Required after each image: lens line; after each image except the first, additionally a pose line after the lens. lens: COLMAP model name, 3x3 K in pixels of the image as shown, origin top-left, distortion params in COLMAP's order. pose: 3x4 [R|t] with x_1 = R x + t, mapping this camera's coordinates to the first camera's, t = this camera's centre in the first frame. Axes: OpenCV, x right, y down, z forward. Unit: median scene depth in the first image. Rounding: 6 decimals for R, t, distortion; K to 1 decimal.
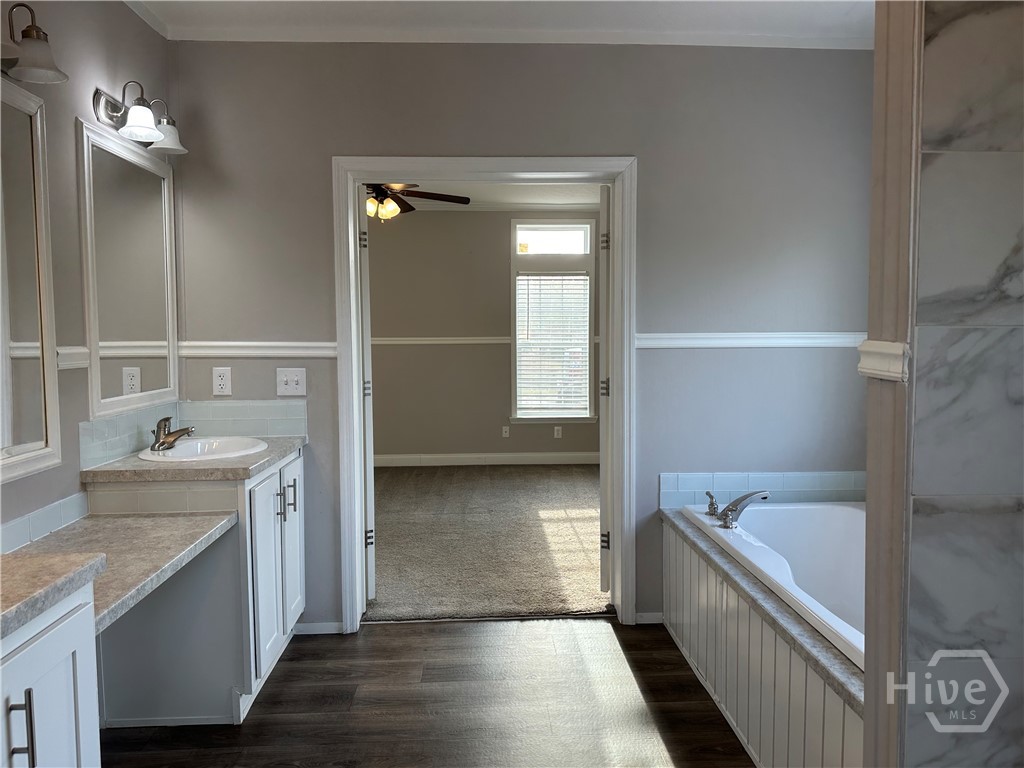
lens RADIAL K [[724.0, 0, 509.4], [0, 724.0, 378.7], [0, 0, 1]] dist [0.117309, -0.119778]
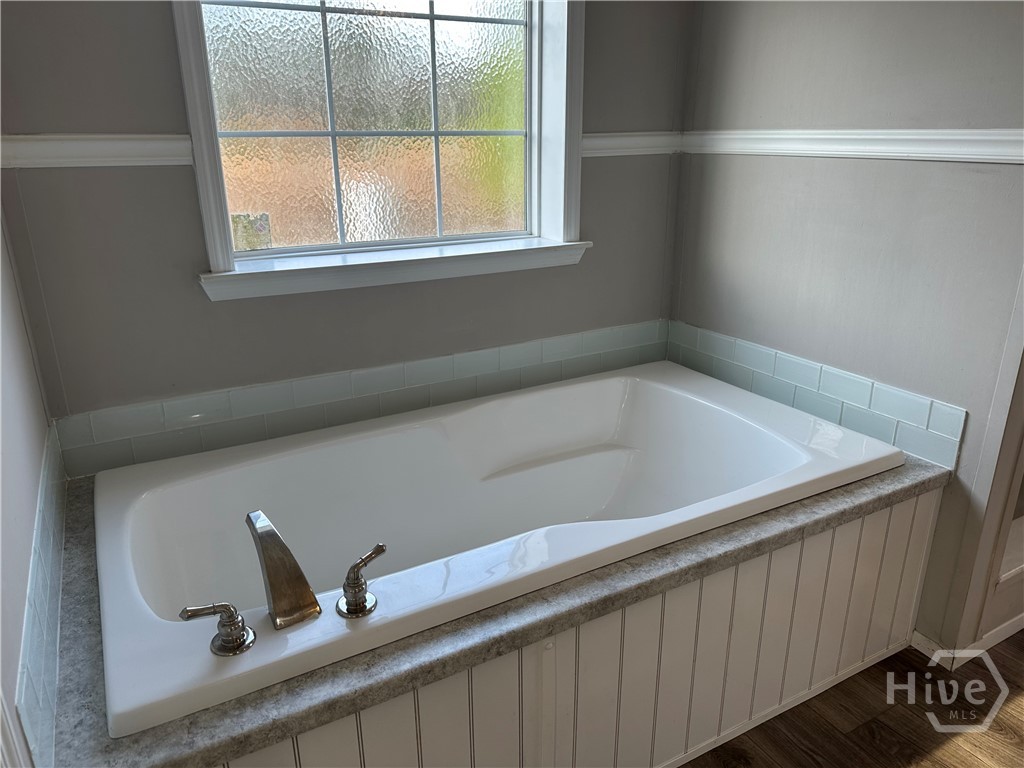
lens RADIAL K [[724.0, 0, 509.4], [0, 724.0, 378.7], [0, 0, 1]] dist [0.117309, -0.119778]
pose [[-0.444189, -0.289519, 0.847865, -0.096406], [0.069609, 0.932335, 0.354831, -0.095454], [-0.893225, 0.216632, -0.393980, 1.389573]]
